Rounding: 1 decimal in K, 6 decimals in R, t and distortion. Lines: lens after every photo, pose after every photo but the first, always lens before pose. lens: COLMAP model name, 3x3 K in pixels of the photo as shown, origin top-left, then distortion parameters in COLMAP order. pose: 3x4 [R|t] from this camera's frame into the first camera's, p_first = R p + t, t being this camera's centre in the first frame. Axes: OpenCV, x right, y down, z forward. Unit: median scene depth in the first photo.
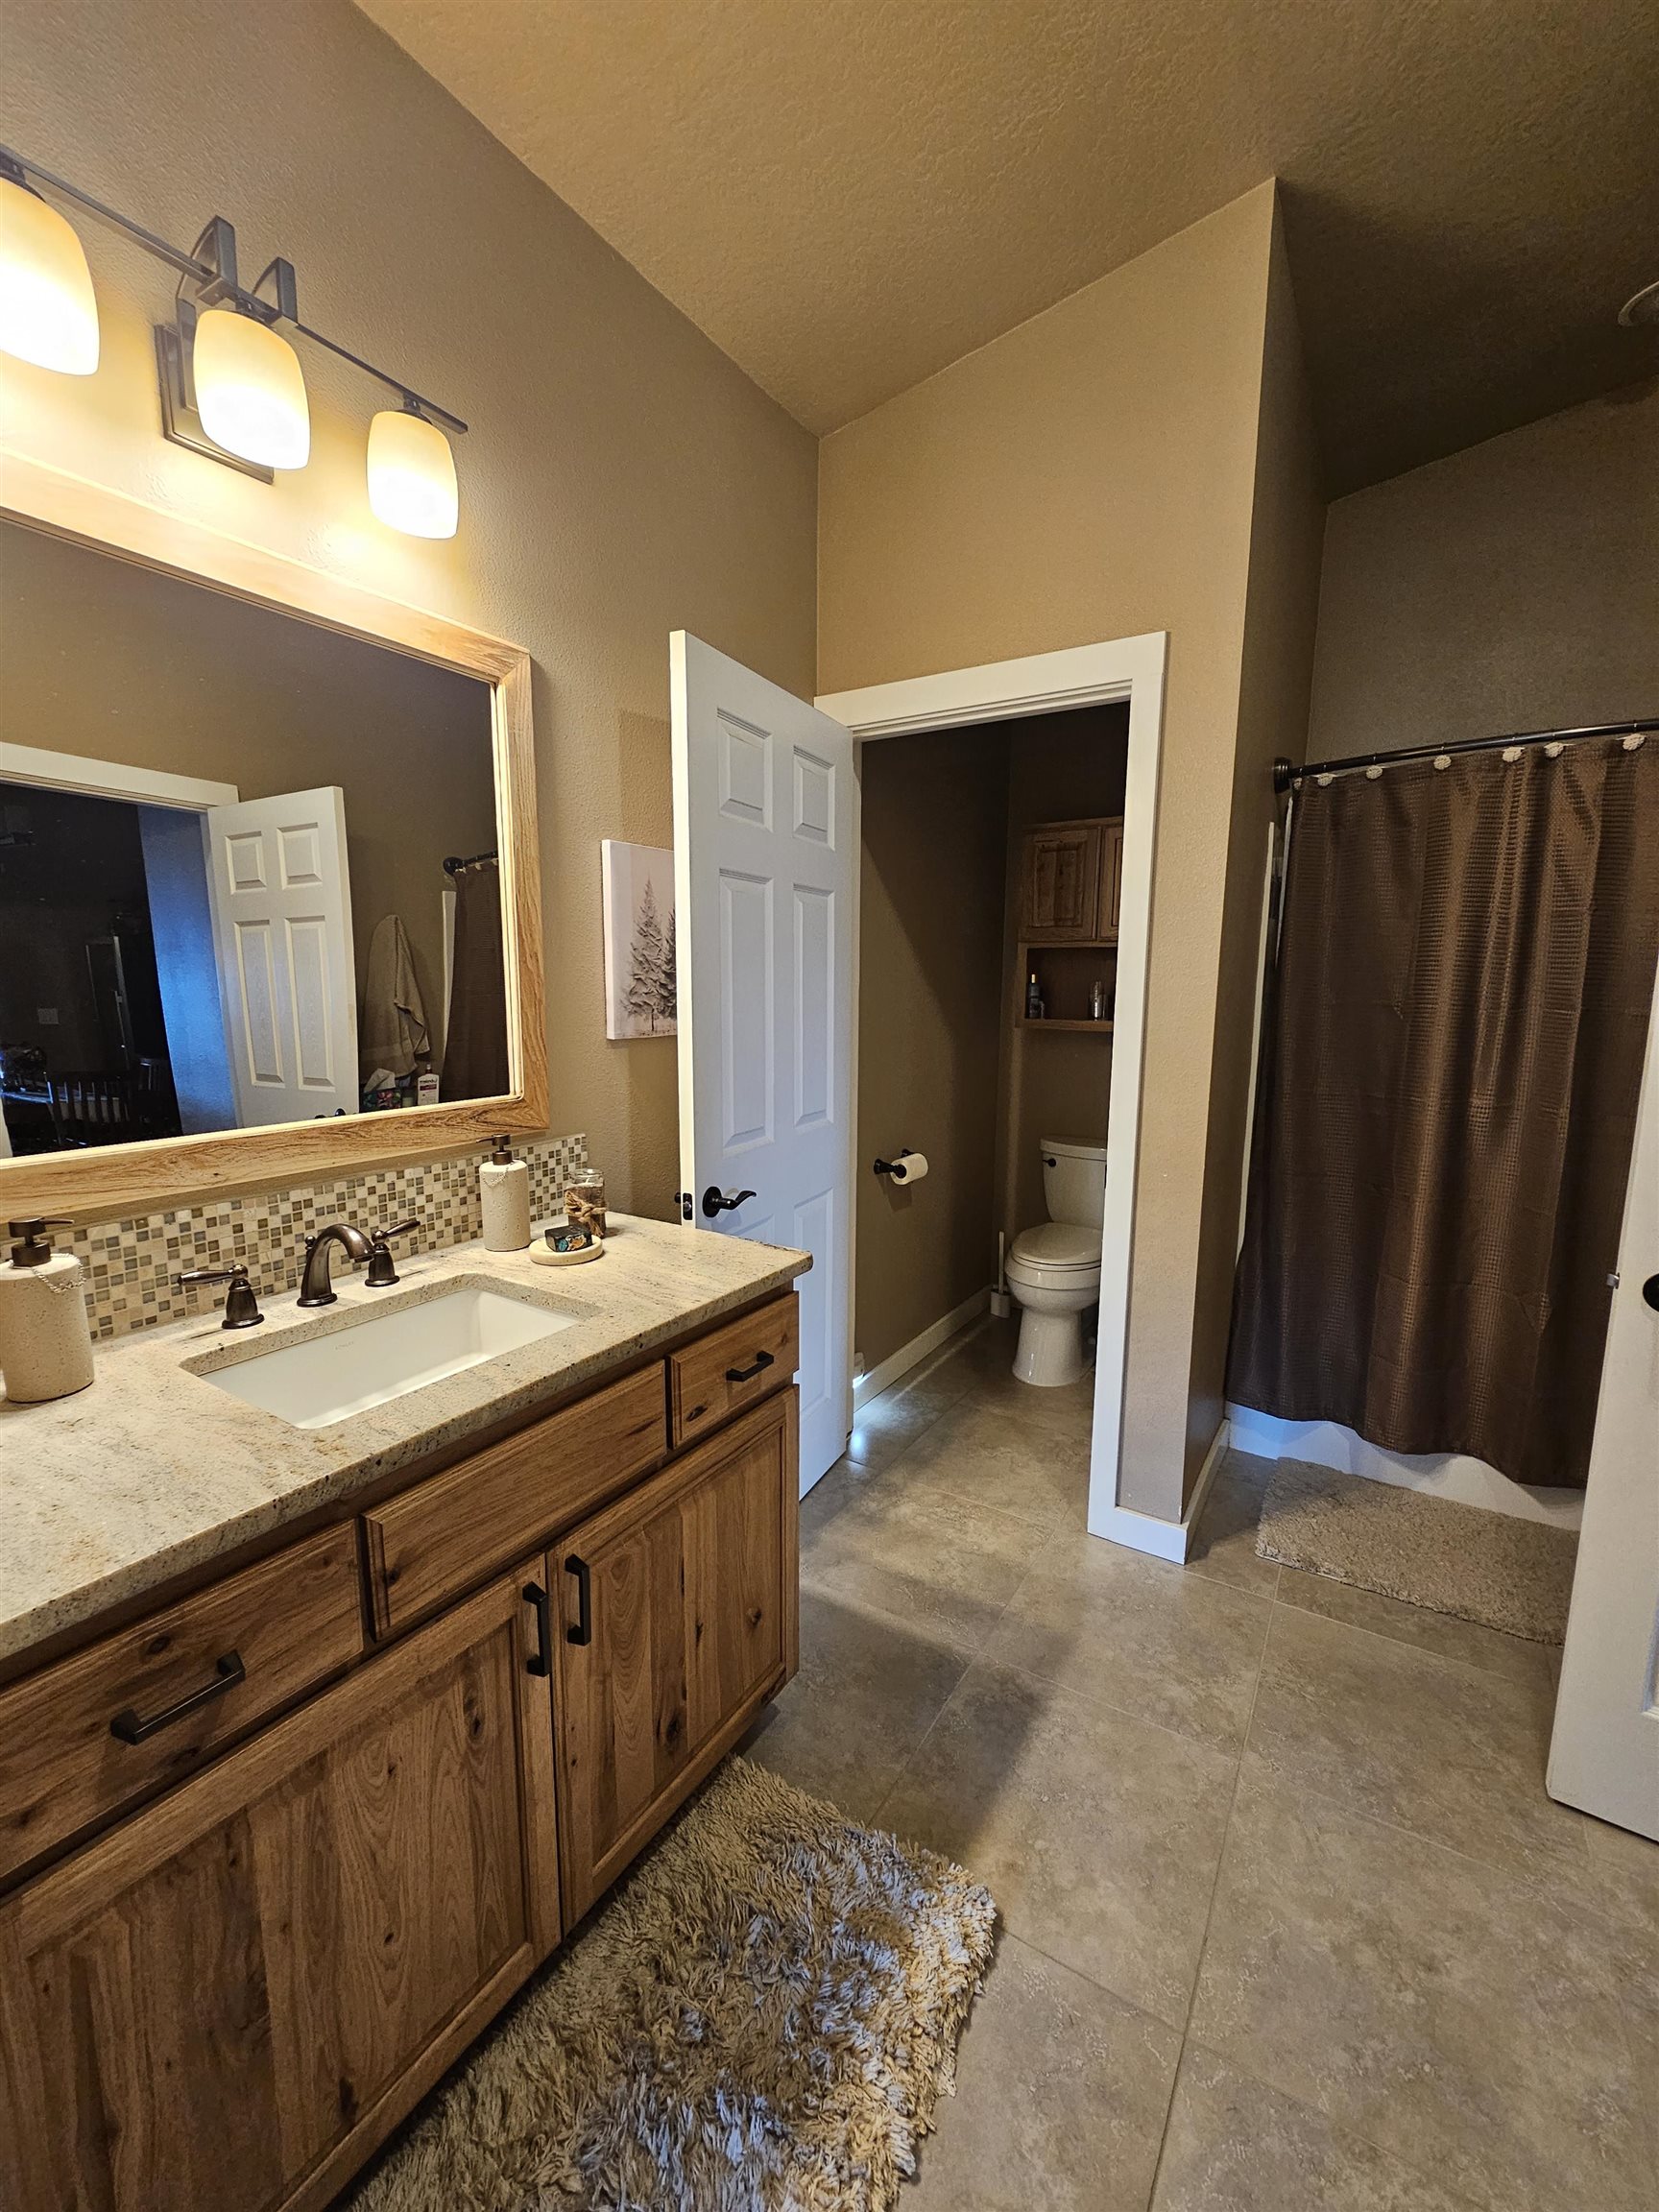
lens RADIAL K [[903.7, 0, 834.6], [0, 903.7, 1111.6], [0, 0, 1]] dist [0.000129, -0.000210]
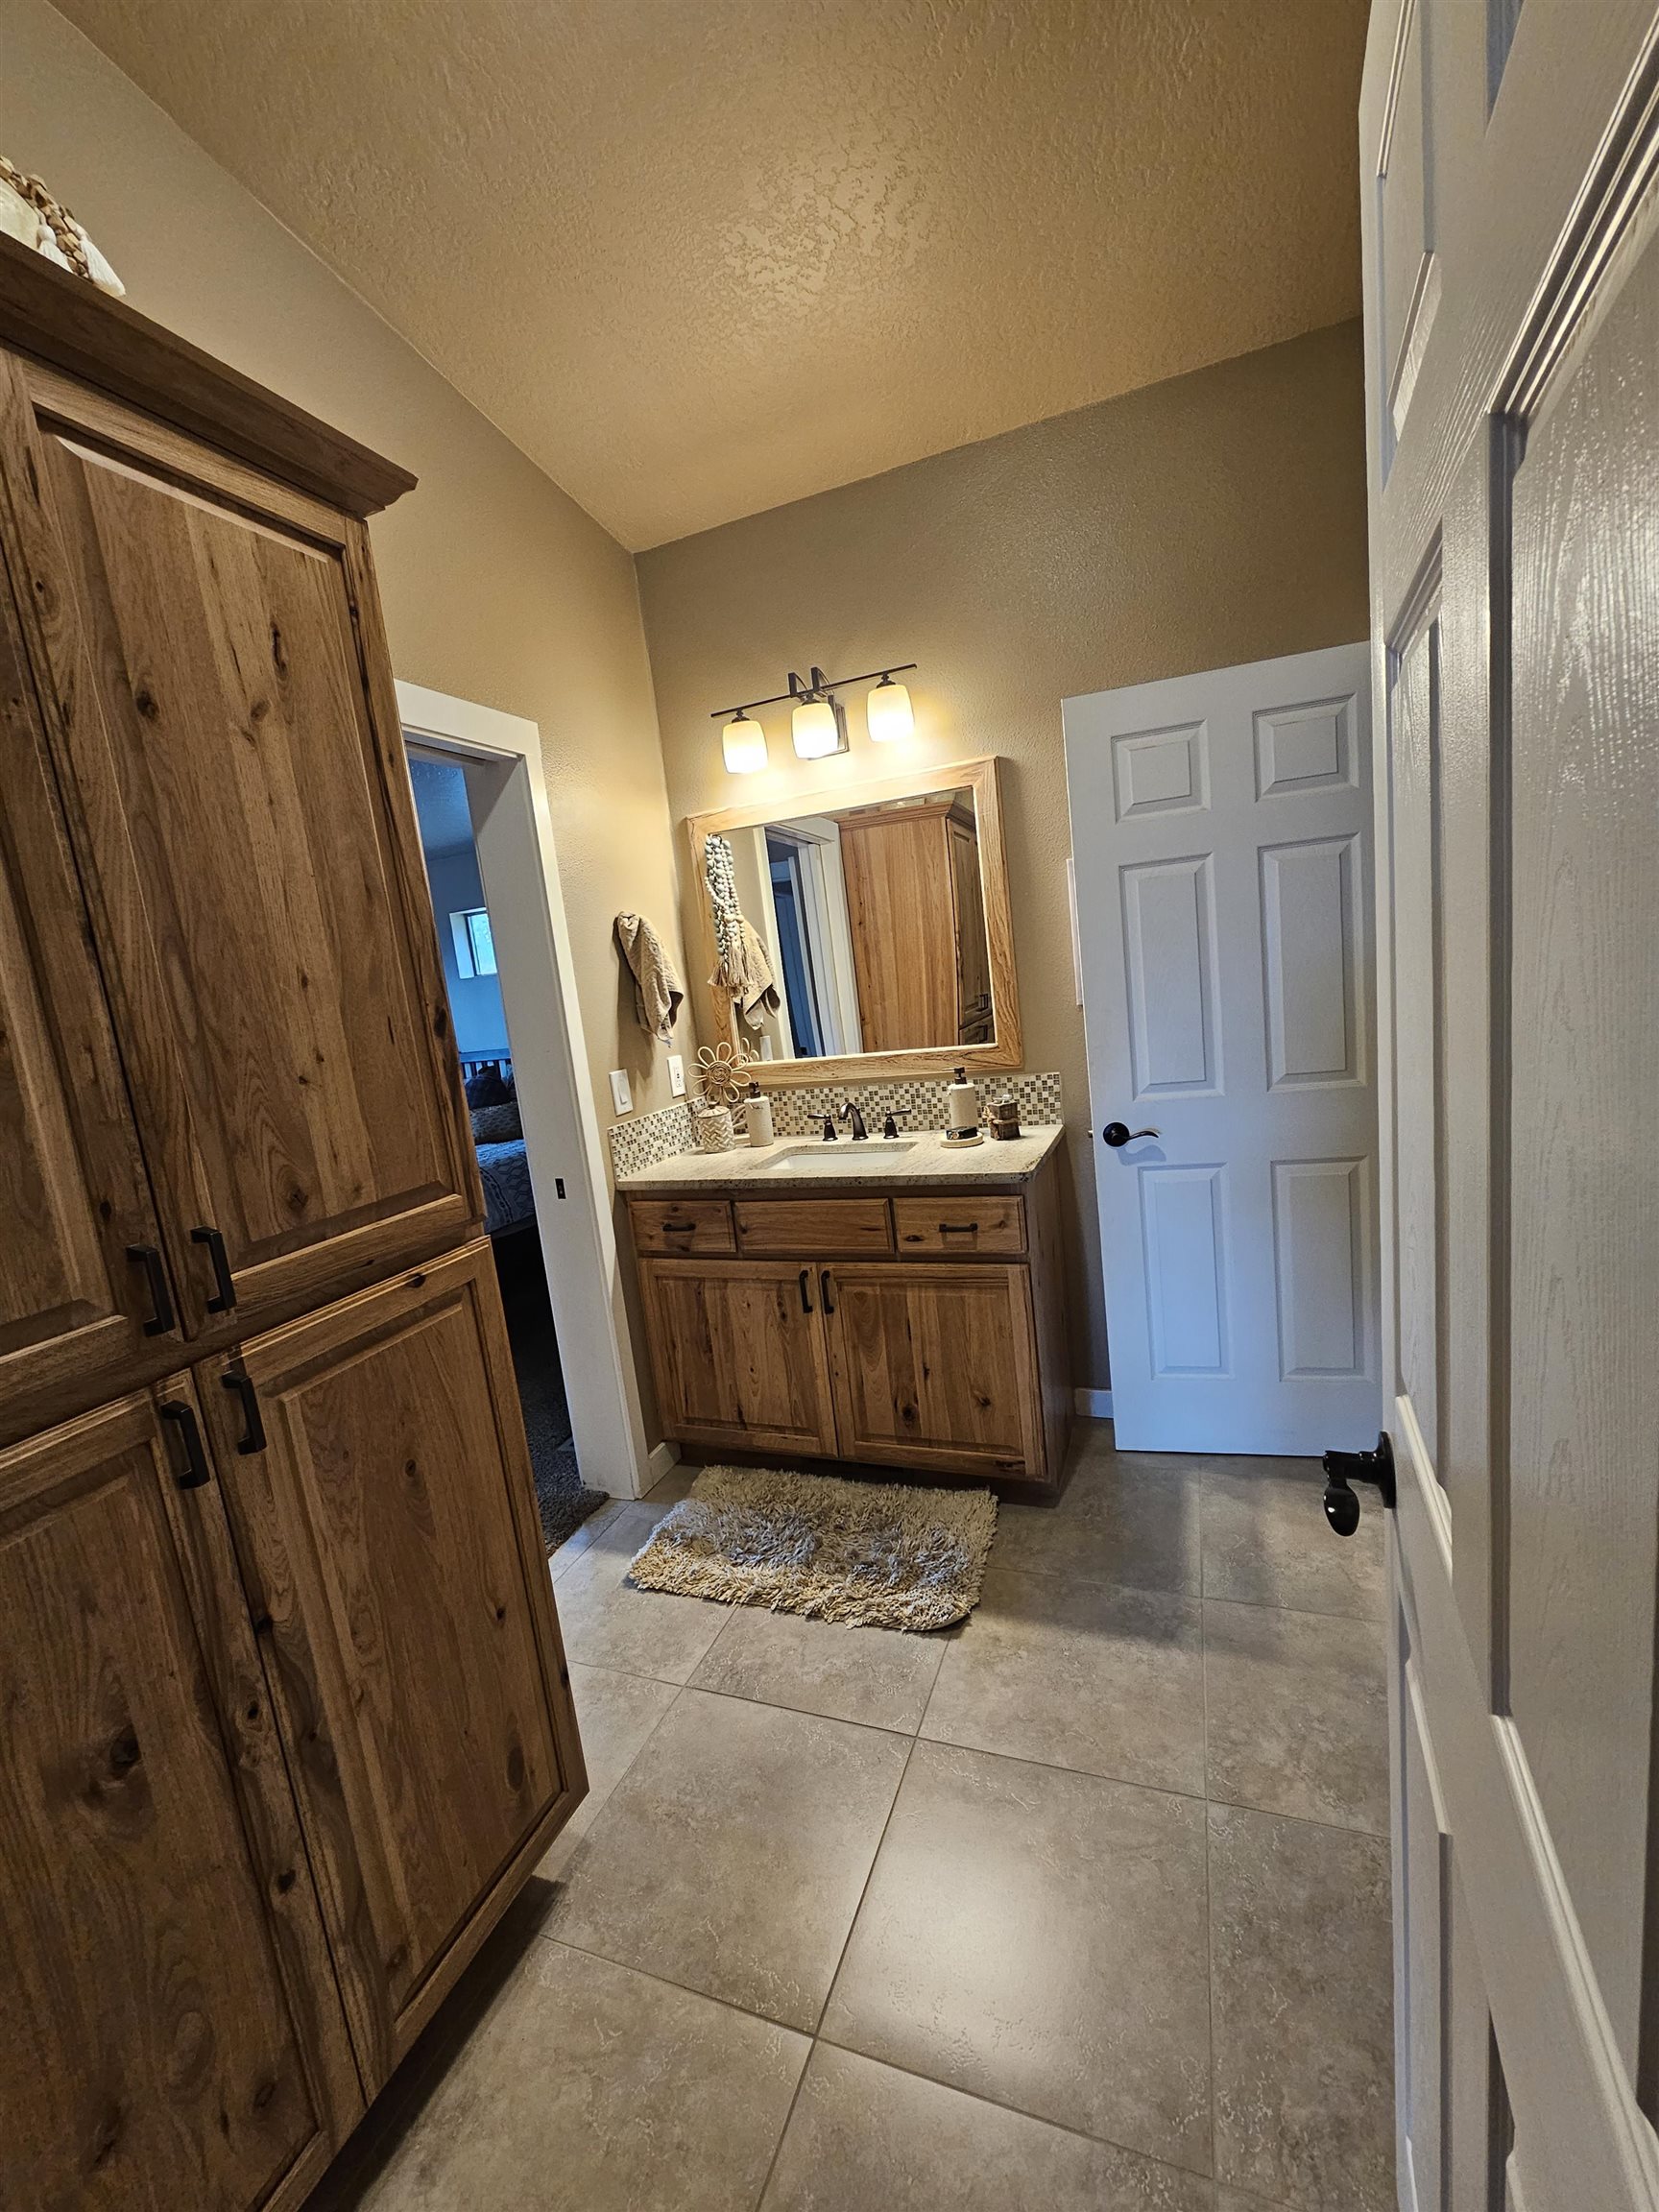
lens RADIAL K [[903.7, 0, 838.4], [0, 903.7, 1109.8], [0, 0, 1]] dist [0.000129, -0.000210]
pose [[0.183911, 0.120389, -0.975542, 1.396496], [-0.026344, 0.992718, 0.117543, -0.099001], [0.982590, 0.004082, 0.185743, 0.528056]]
